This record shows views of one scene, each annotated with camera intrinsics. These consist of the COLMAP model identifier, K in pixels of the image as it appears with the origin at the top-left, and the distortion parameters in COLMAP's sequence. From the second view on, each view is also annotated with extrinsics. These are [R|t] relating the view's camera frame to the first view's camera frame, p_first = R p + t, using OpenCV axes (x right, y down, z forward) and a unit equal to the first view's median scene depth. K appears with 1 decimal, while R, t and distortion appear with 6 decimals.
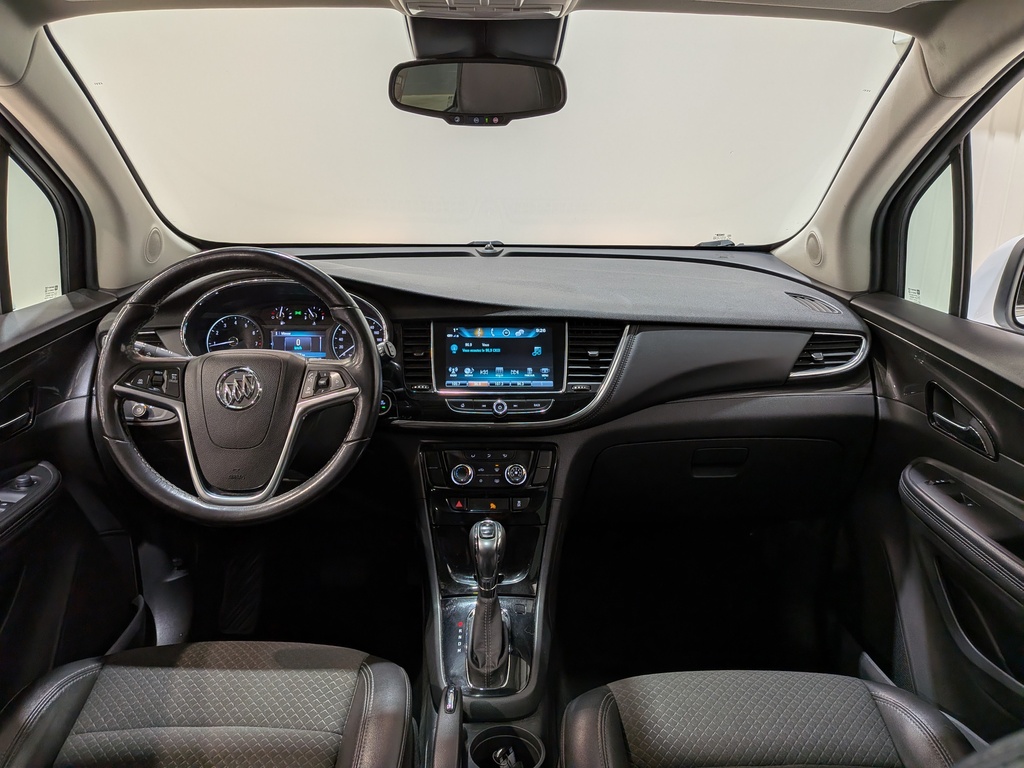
lens RADIAL K [[728.8, 0, 505.5], [0, 728.8, 382.9], [0, 0, 1]] dist [0.078908, -0.128396]
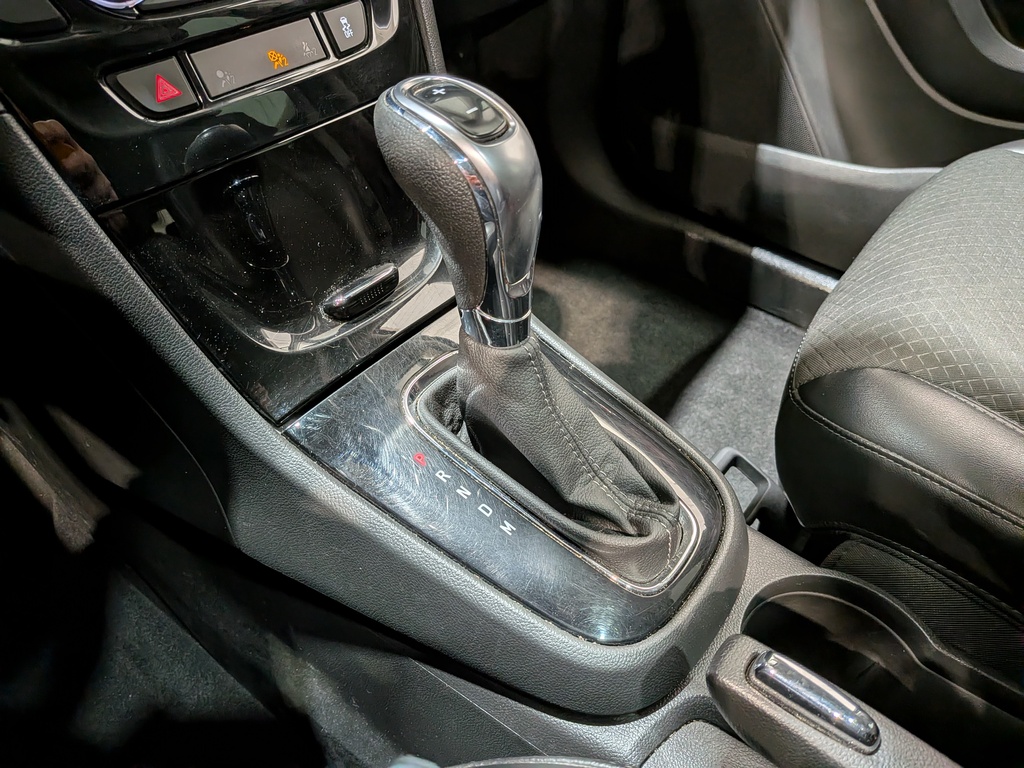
lens RADIAL K [[745.7, 0, 527.9], [0, 745.7, 383.6], [0, 0, 1]] dist [0.084796, -0.145351]
pose [[0.627005, -0.517110, 0.582634, -0.183072], [0.163338, 0.818553, 0.550720, 0.127685], [-0.761699, -0.250138, 0.597700, 0.728297]]
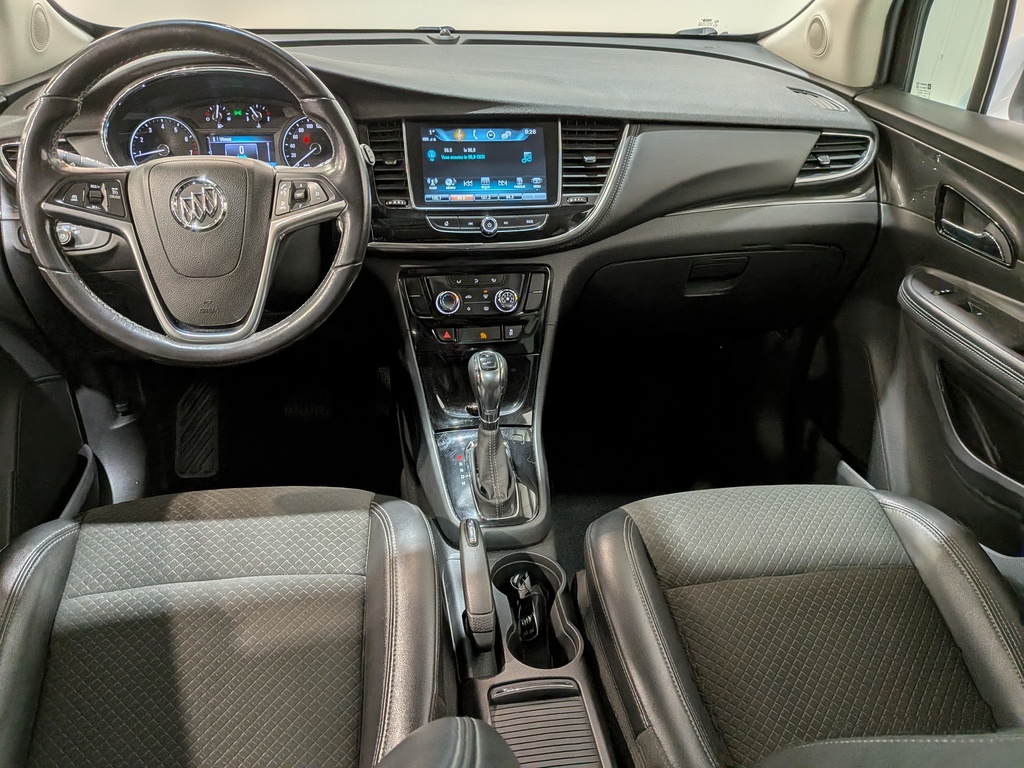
lens RADIAL K [[732.3, 0, 487.6], [0, 732.3, 399.4], [0, 0, 1]] dist [0.094369, -0.189262]
pose [[0.993450, -0.047312, 0.104016, -0.111084], [0.019720, 0.967586, 0.251769, 0.013683], [-0.112556, -0.248069, 0.962181, 0.086480]]
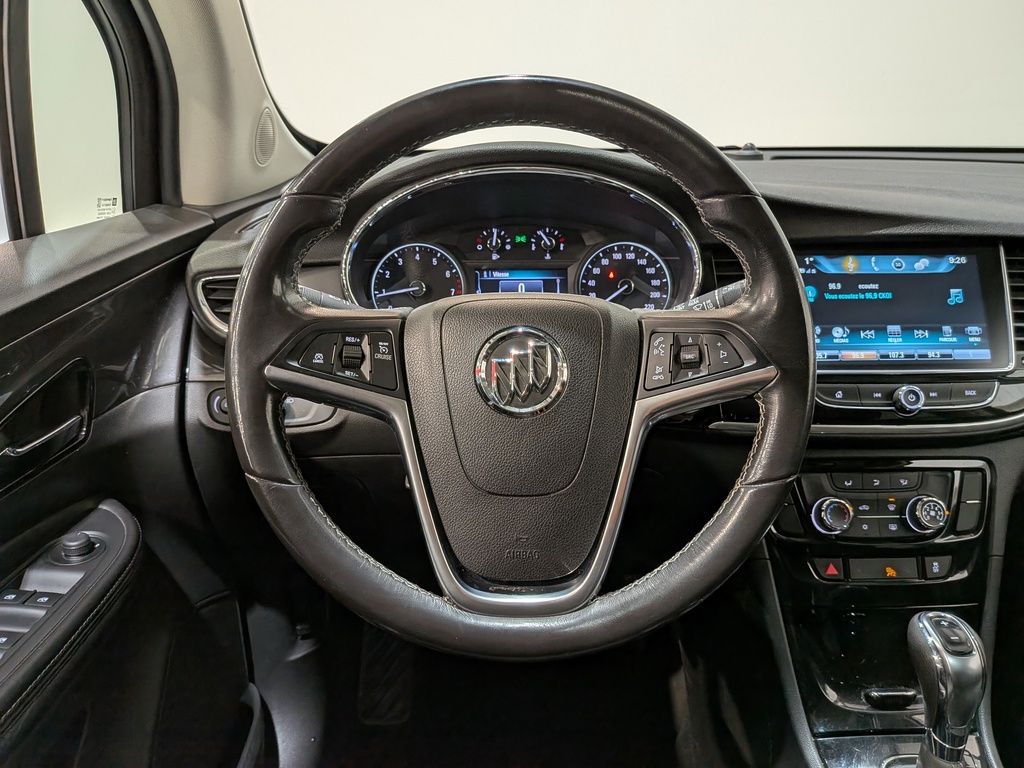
lens RADIAL K [[745.7, 0, 527.9], [0, 745.7, 383.6], [0, 0, 1]] dist [0.084796, -0.145351]
pose [[0.999832, -0.010040, -0.015330, -0.285473], [0.010638, 0.999165, 0.039437, -0.002673], [0.014921, -0.039593, 0.999104, 0.416143]]
